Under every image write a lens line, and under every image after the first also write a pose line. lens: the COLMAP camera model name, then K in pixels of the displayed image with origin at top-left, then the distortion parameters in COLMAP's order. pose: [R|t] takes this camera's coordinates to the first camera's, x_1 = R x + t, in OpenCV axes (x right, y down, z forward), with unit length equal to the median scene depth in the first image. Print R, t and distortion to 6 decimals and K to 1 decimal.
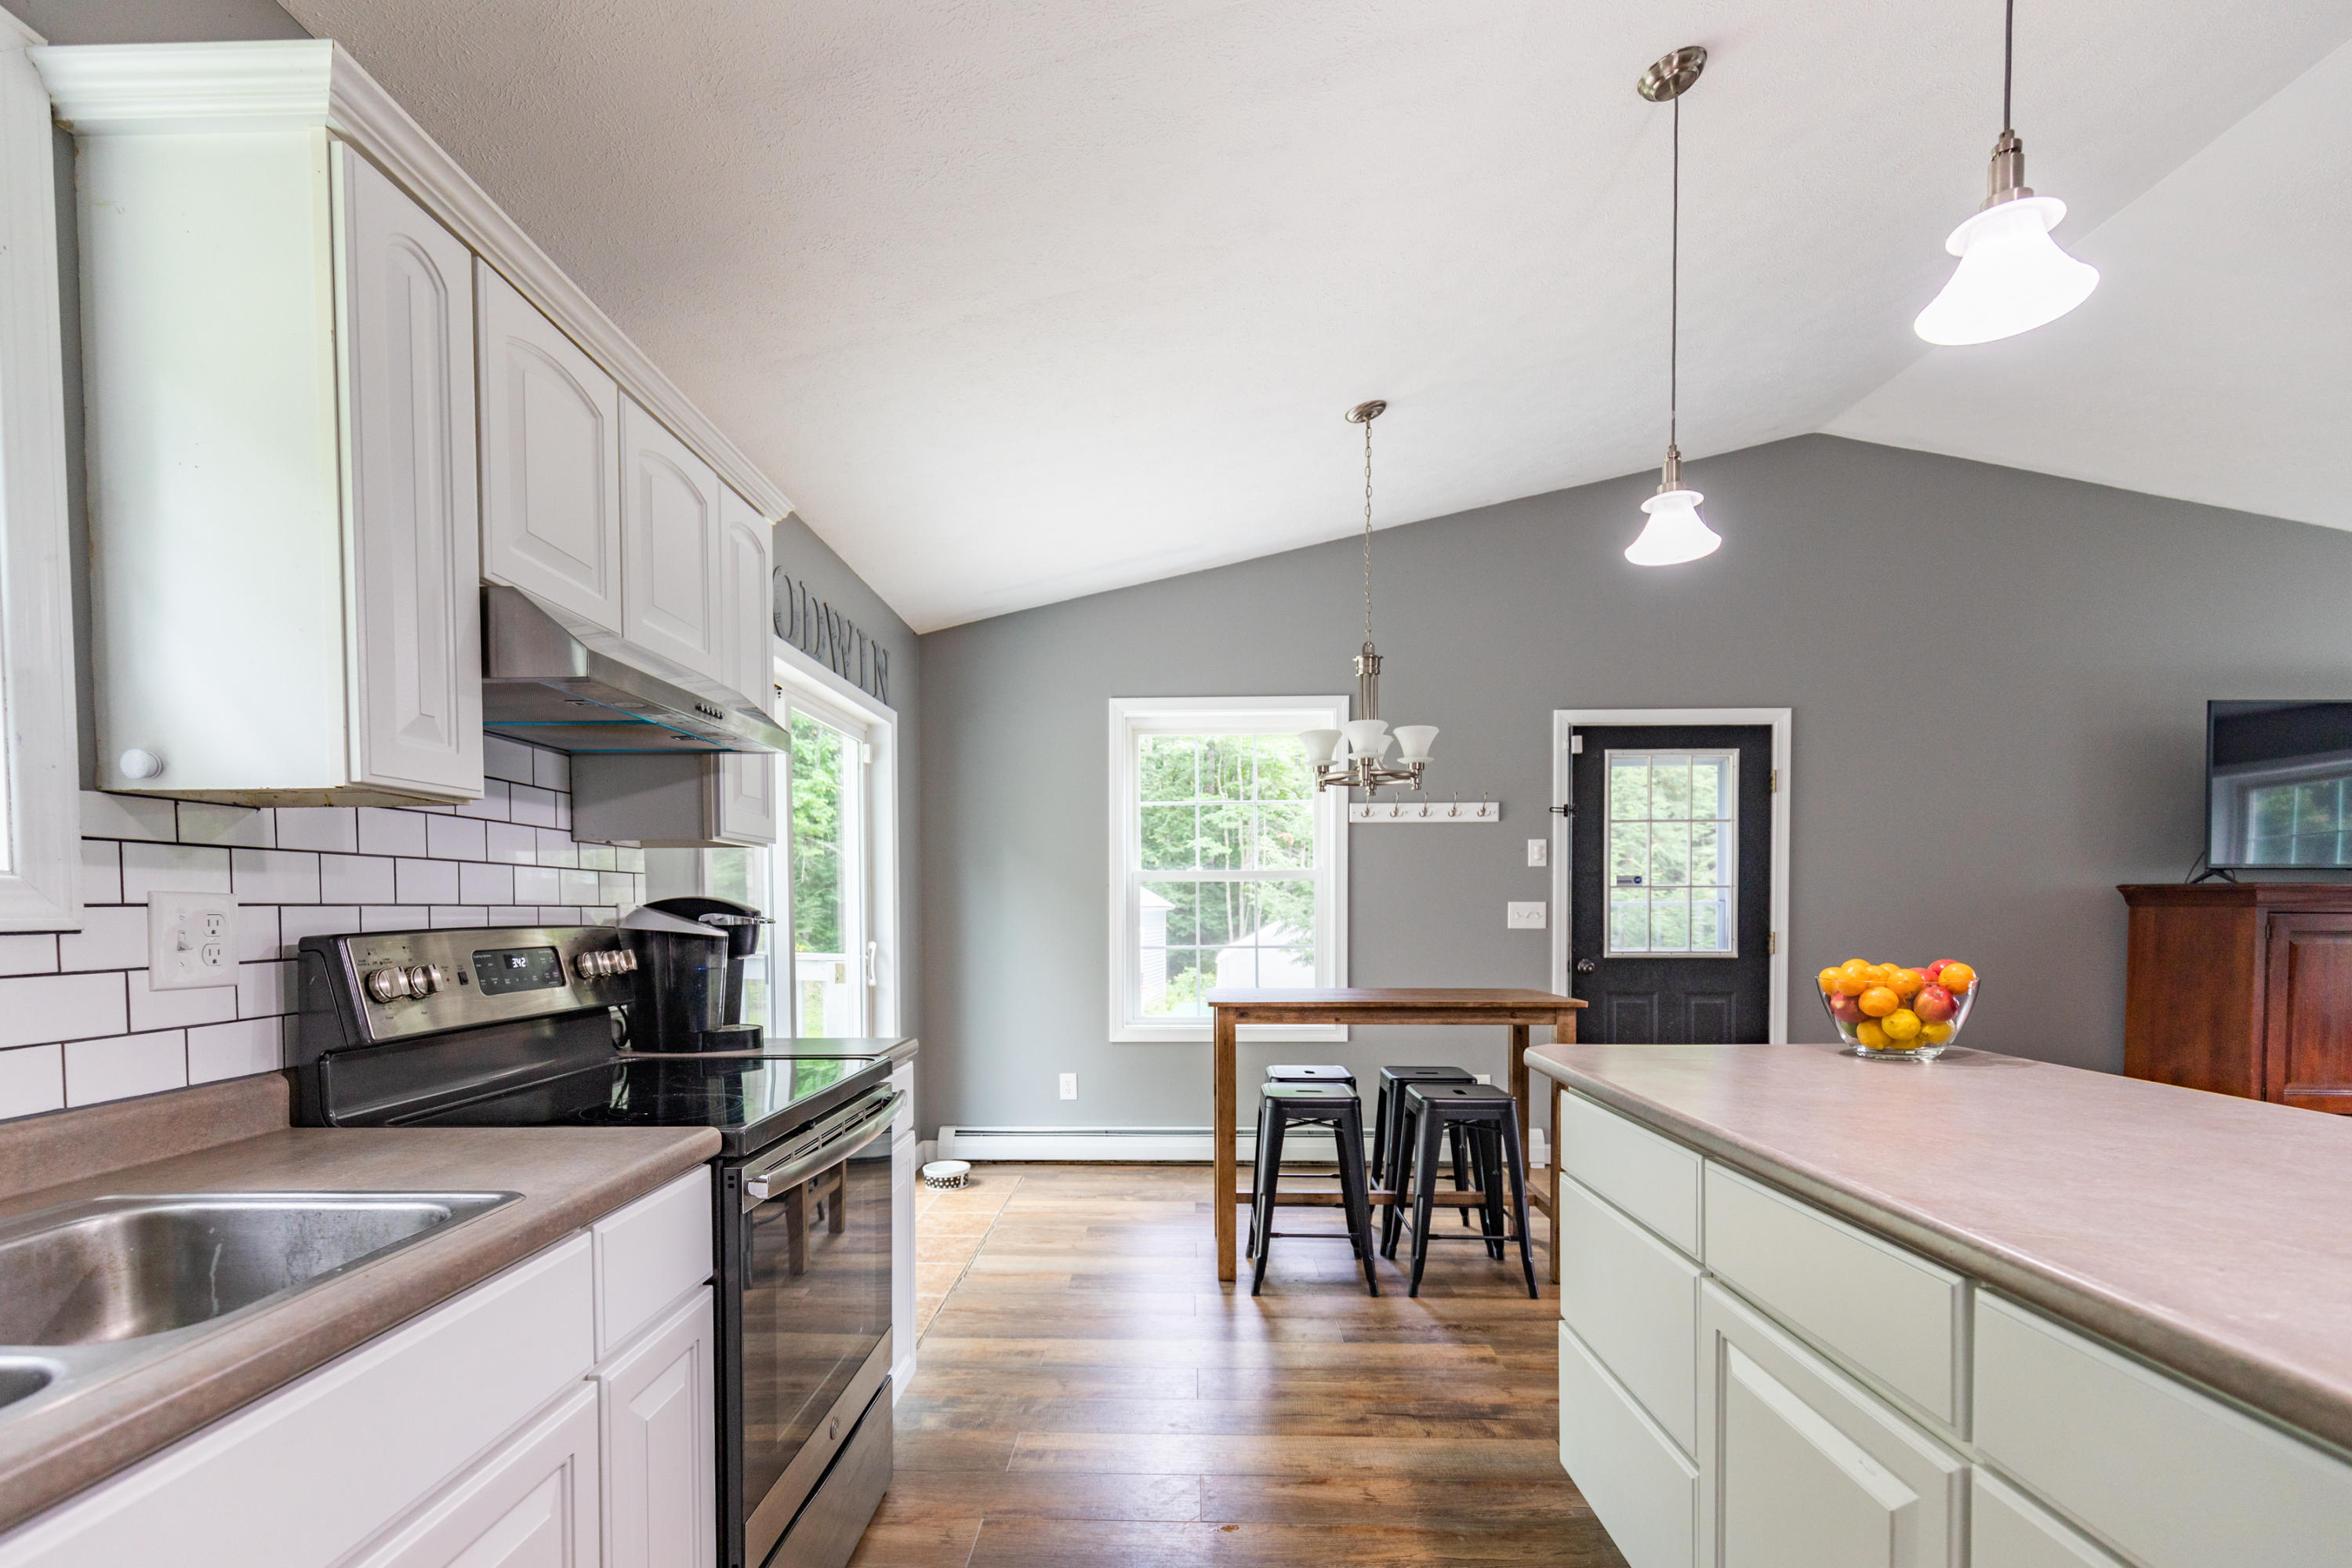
lens RADIAL K [[1099.5, 0, 1150.4], [0, 1099.5, 932.3], [0, 0, 1]] dist [0.008297, 0.000177]
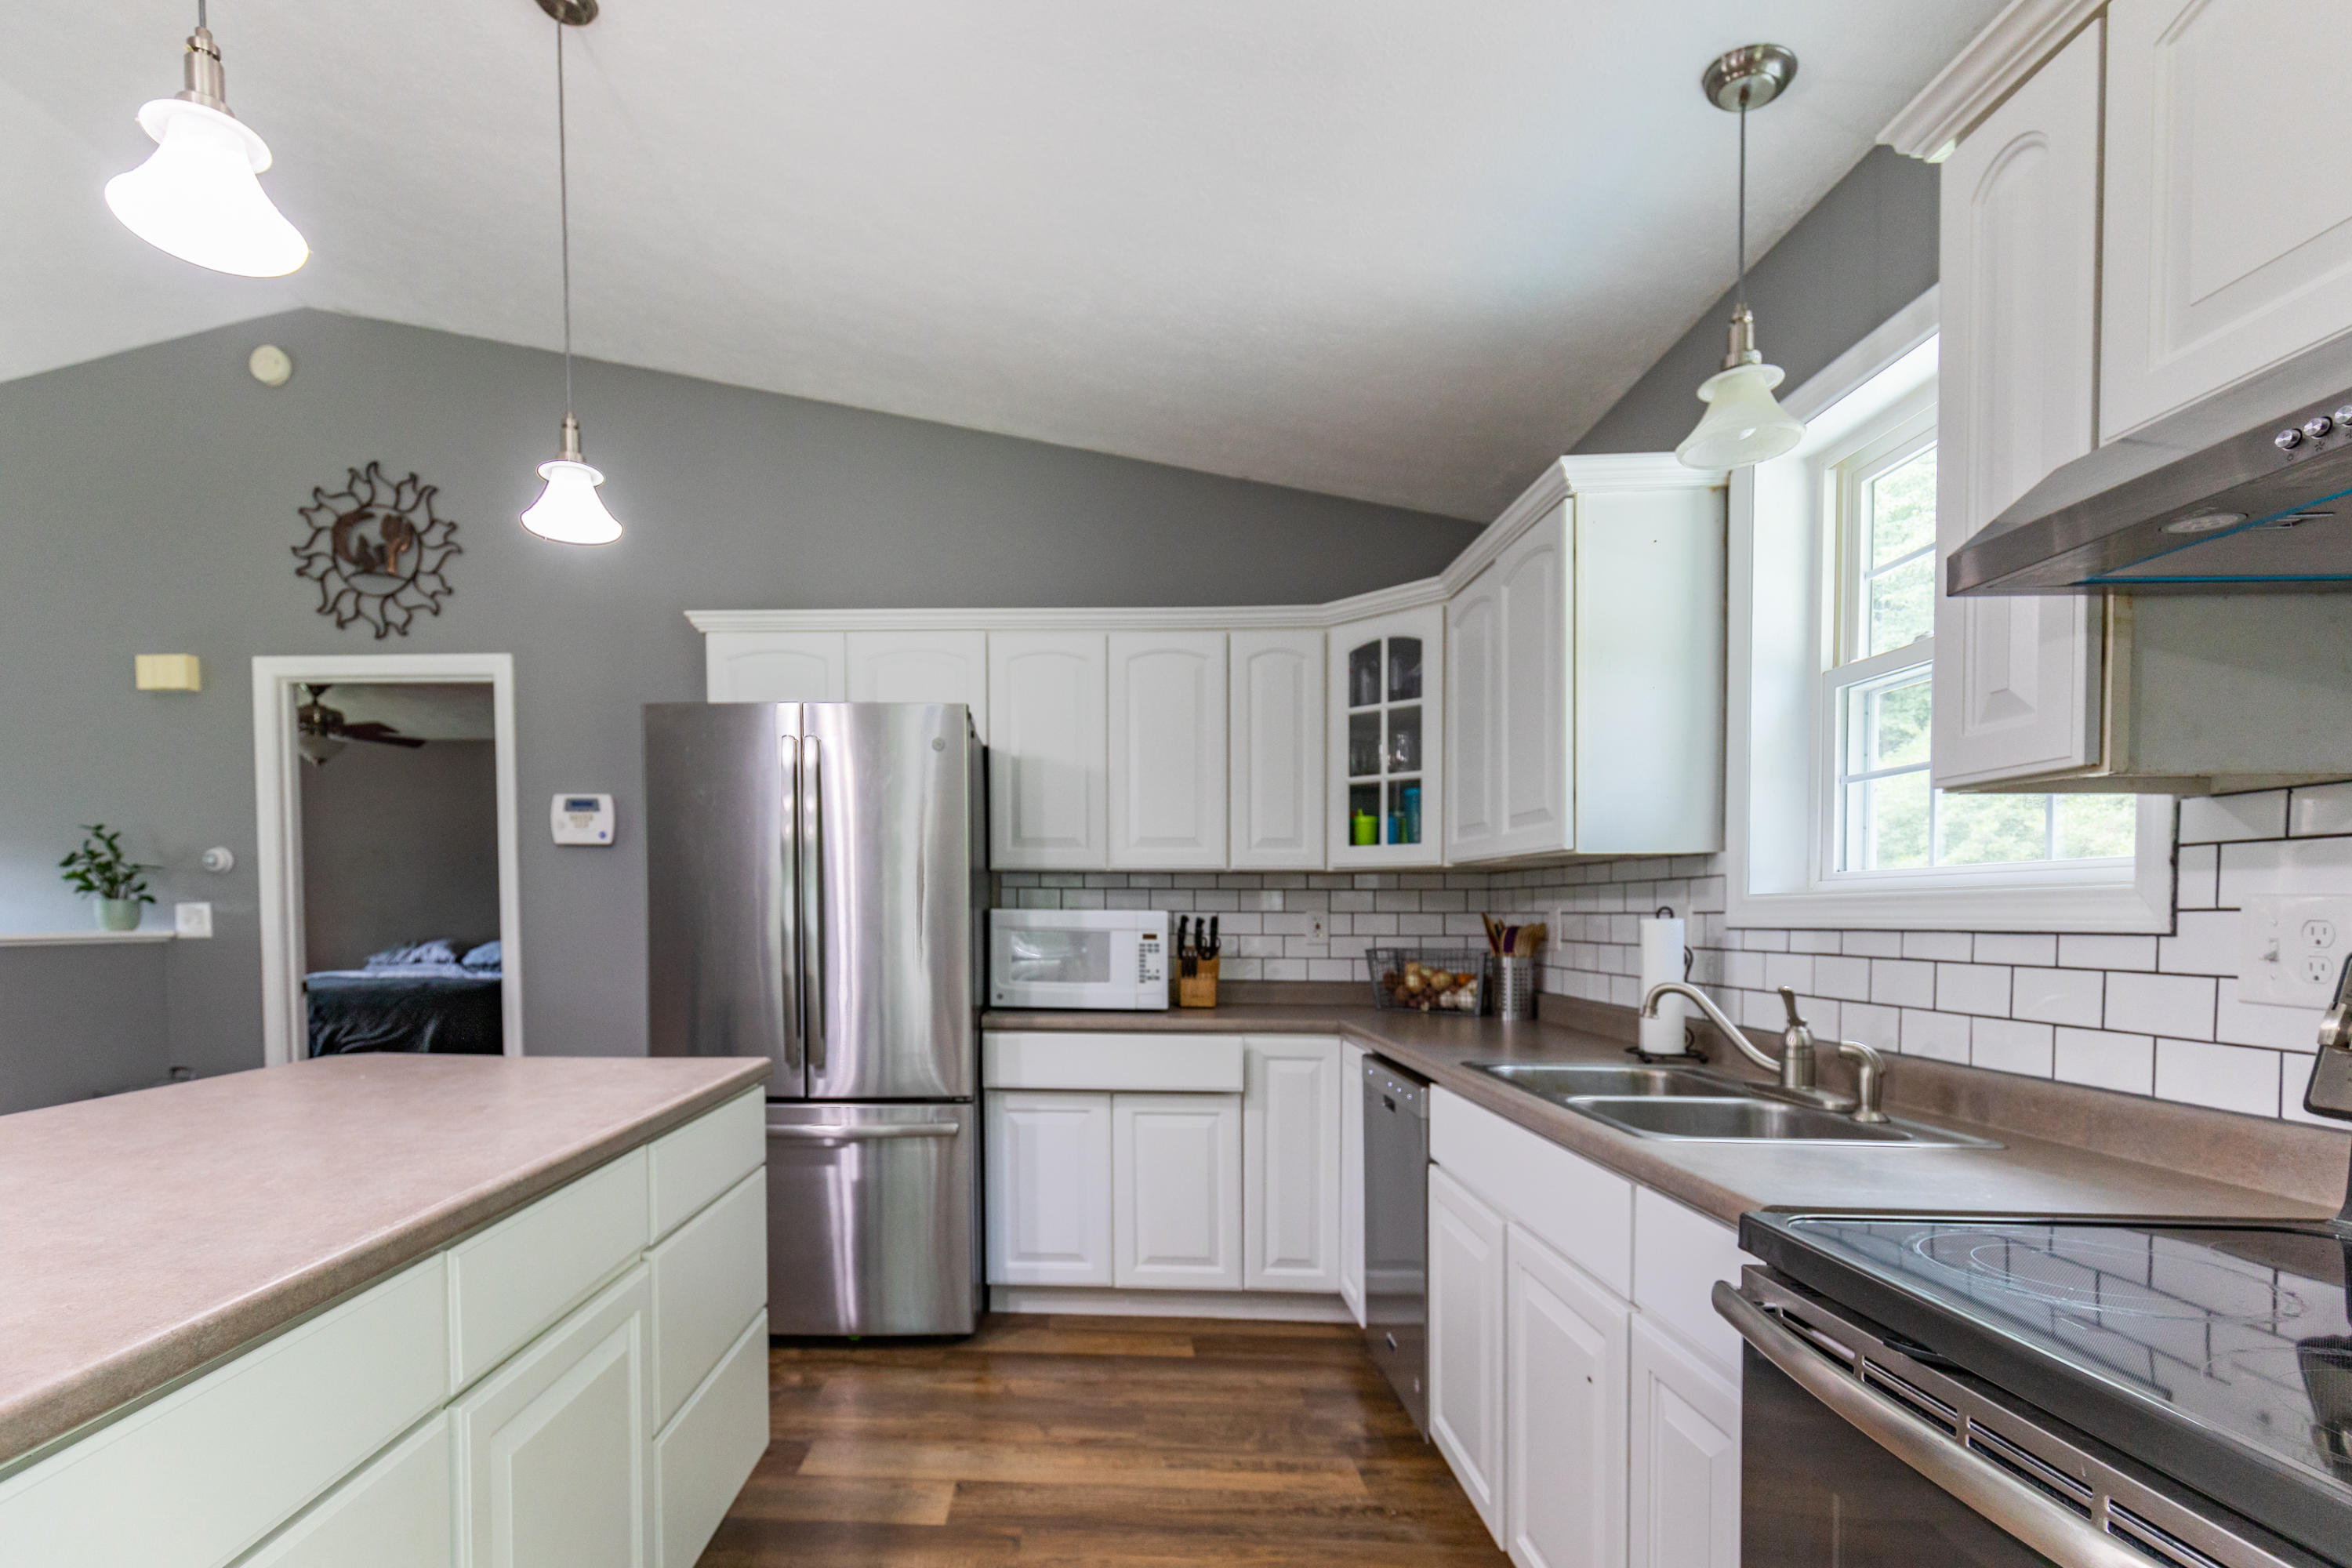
lens RADIAL K [[1139.4, 0, 1045.2], [0, 1139.4, 940.6], [0, 0, 1]] dist [-0.000571, -0.000225]
pose [[-0.999902, -0.000505, 0.013987, 0.025602], [0.000153, 0.998895, 0.046990, -0.012576], [-0.013995, 0.046987, -0.998797, 0.565595]]
